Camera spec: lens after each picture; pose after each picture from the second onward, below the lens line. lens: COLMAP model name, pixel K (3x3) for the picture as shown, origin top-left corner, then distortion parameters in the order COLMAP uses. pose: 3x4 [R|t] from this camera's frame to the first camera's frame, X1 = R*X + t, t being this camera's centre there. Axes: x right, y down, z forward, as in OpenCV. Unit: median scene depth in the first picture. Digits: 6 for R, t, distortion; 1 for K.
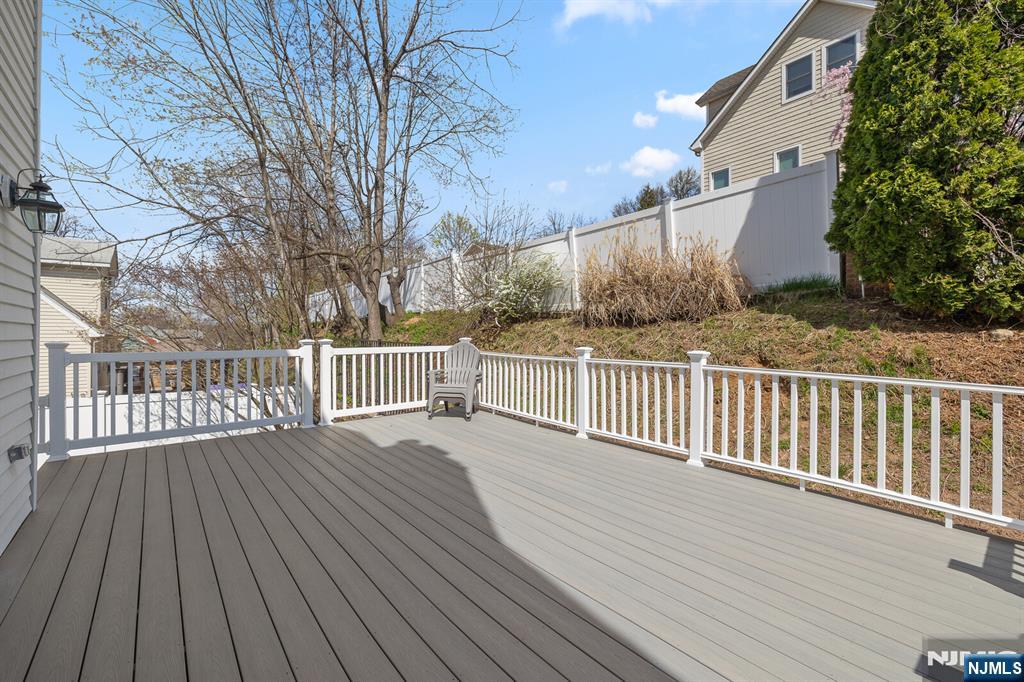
lens RADIAL K [[421.3, 0, 490.5], [0, 421.3, 339.9], [0, 0, 1]] dist [0.000264, 0.000056]
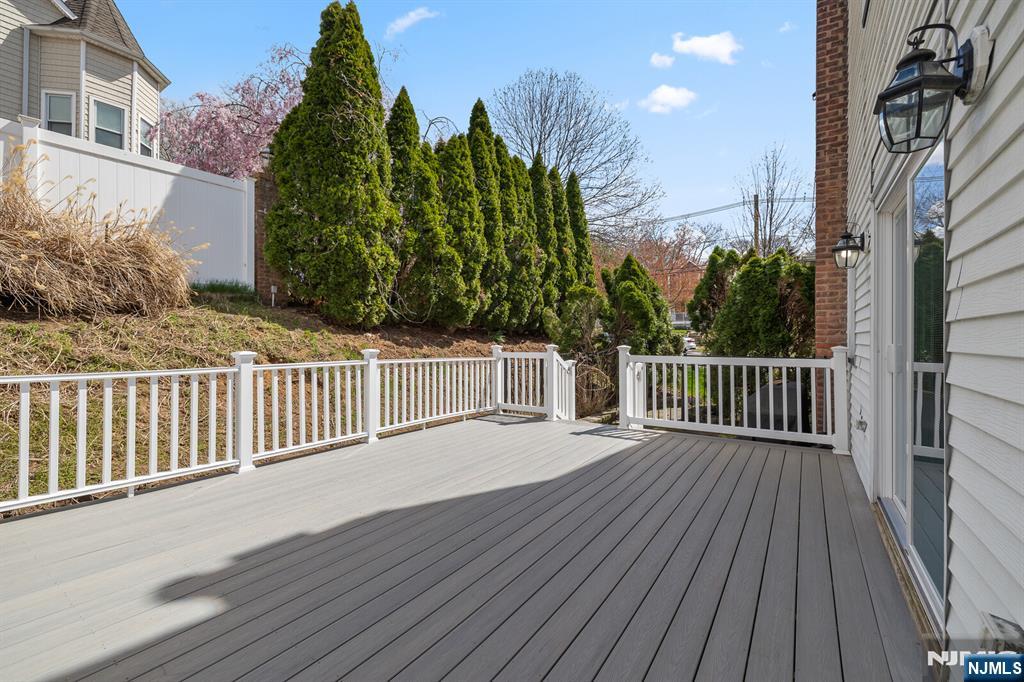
lens RADIAL K [[439.1, 0, 512.0], [0, 439.1, 341.0], [0, 0, 1]] dist [-0.000116, 0.000113]
pose [[-0.290855, -0.021315, 0.956530, -0.783377], [-0.006669, 0.999773, 0.020251, -0.029405], [-0.956744, -0.000489, -0.290931, 0.872393]]
